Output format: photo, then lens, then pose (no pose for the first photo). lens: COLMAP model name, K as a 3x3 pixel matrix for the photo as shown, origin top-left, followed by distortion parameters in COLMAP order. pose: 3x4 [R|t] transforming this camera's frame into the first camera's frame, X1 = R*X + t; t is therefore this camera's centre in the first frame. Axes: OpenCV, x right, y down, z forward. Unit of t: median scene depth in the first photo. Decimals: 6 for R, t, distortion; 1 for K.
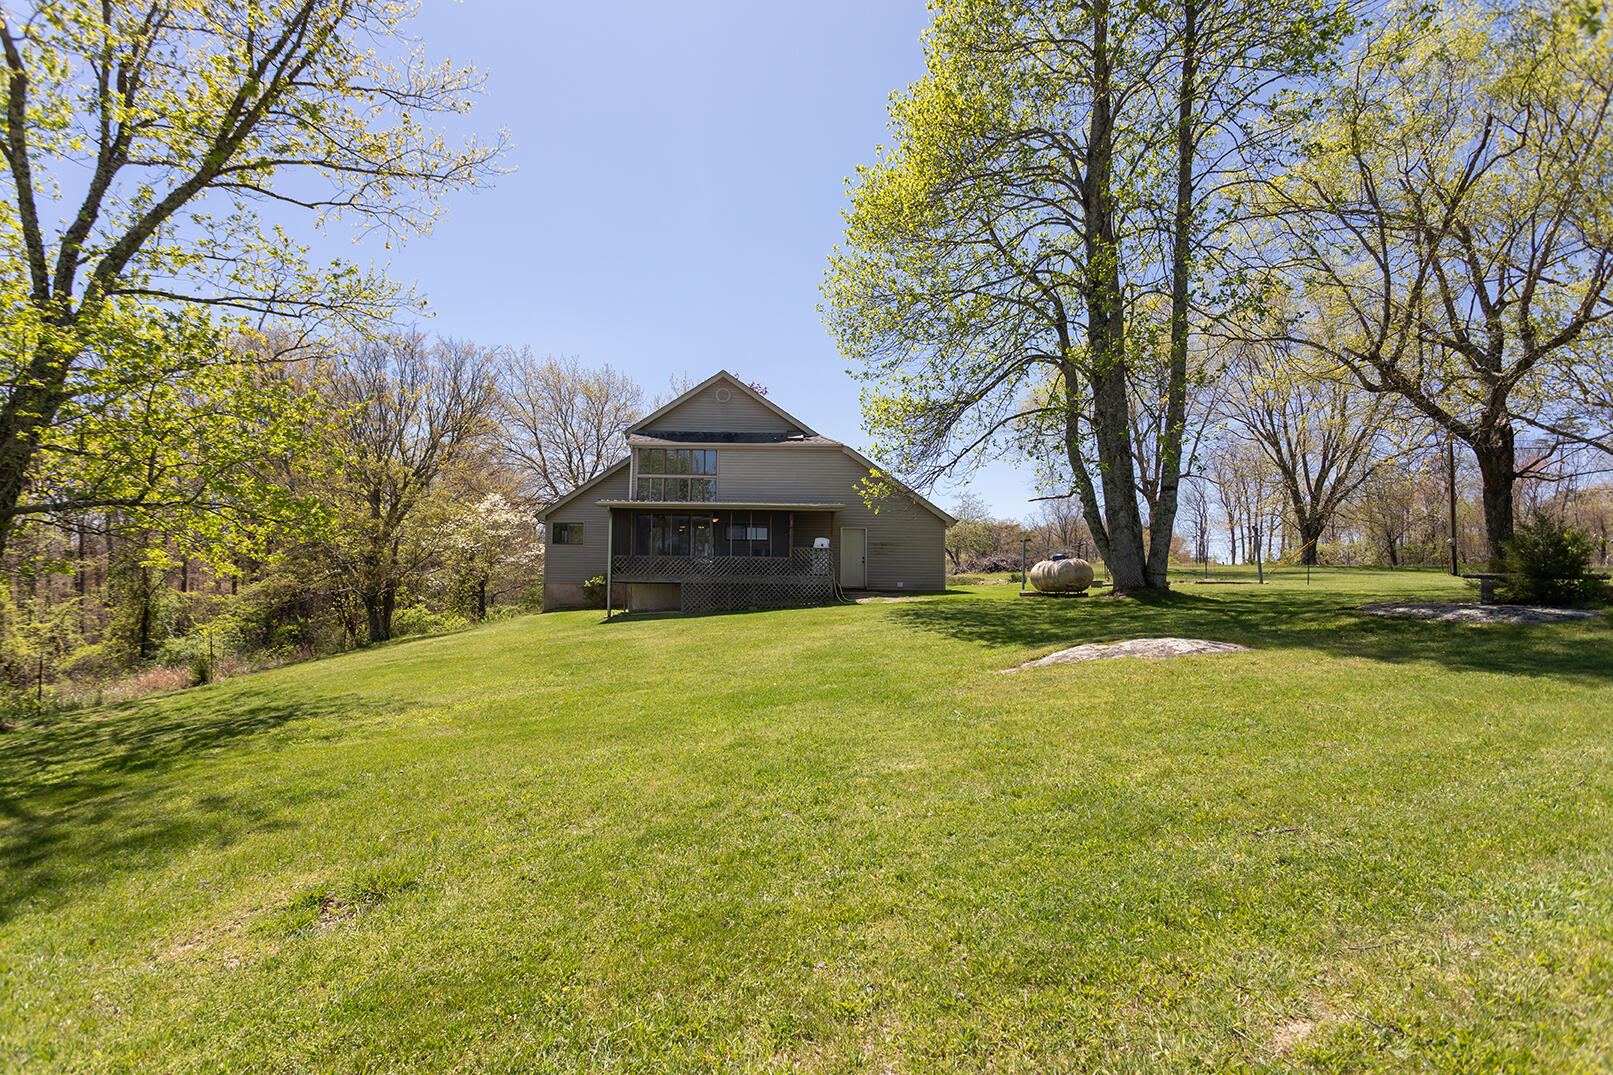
lens RADIAL K [[761.1, 0, 806.5], [0, 761.1, 537.5], [0, 0, 1]] dist [-0.004368, 0.000295]
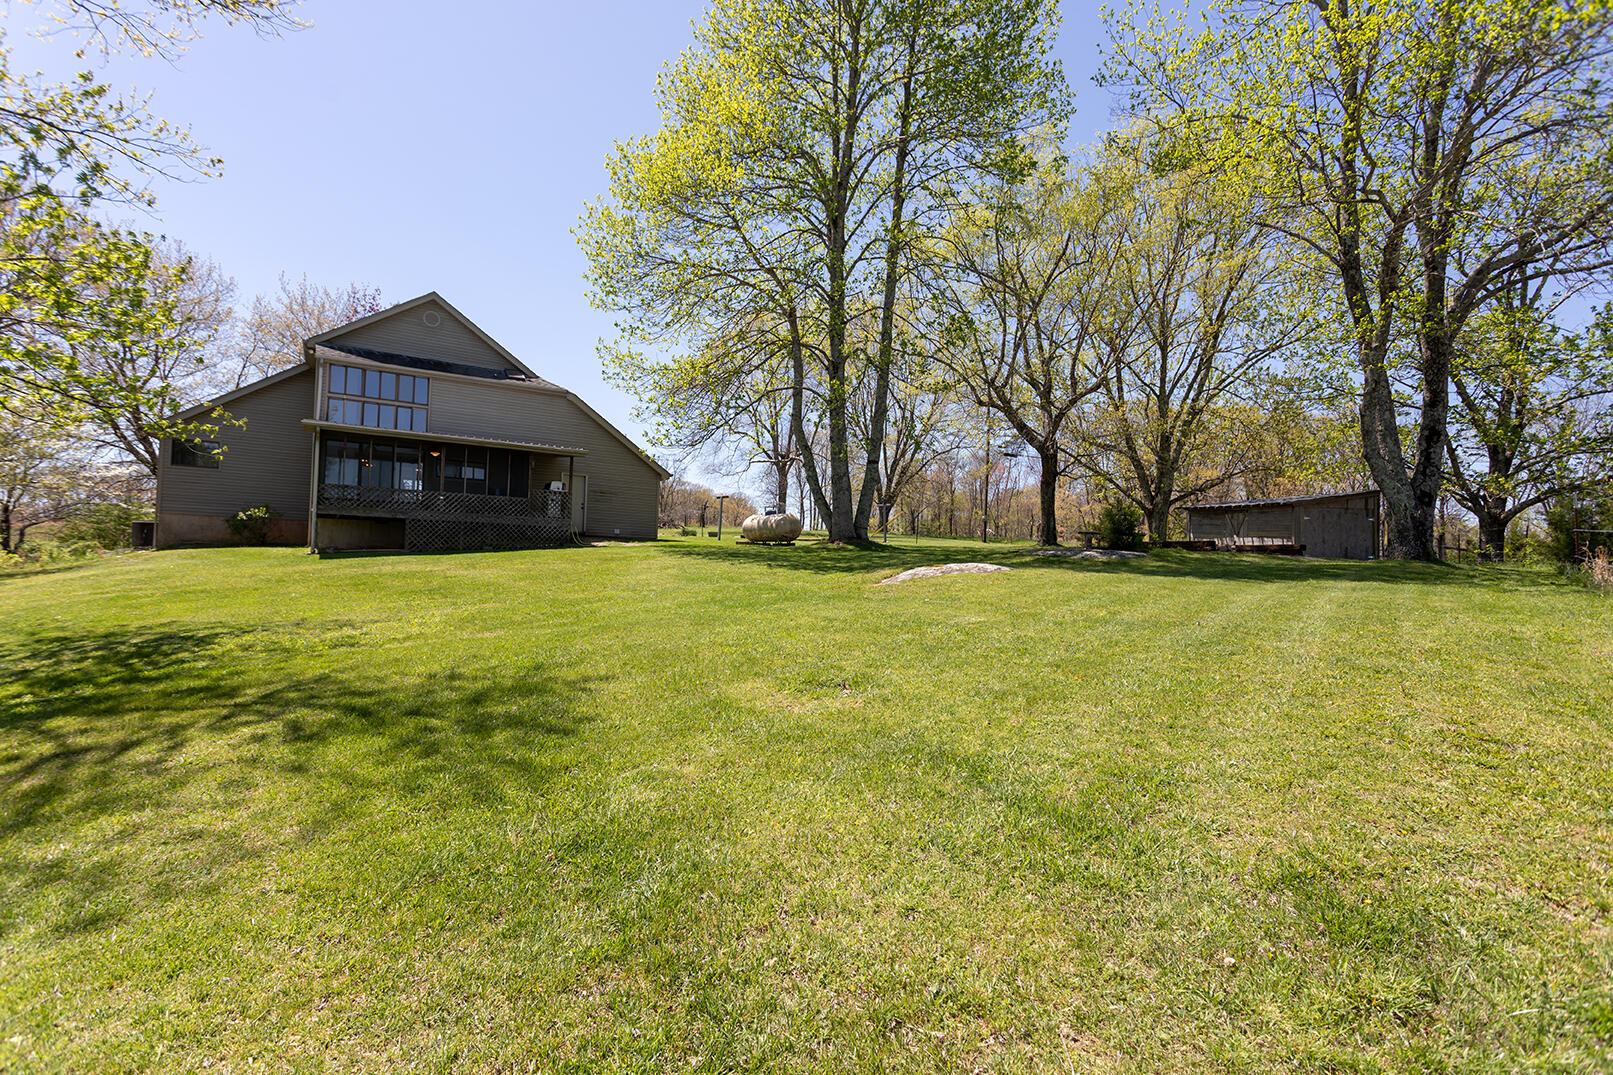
lens RADIAL K [[761.1, 0, 806.5], [0, 761.1, 537.5], [0, 0, 1]] dist [-0.004368, 0.000295]
pose [[0.849283, 0.035651, 0.526732, -0.209820], [-0.062826, 0.997452, 0.033786, 0.018349], [-0.524186, -0.061786, 0.849360, -0.036077]]
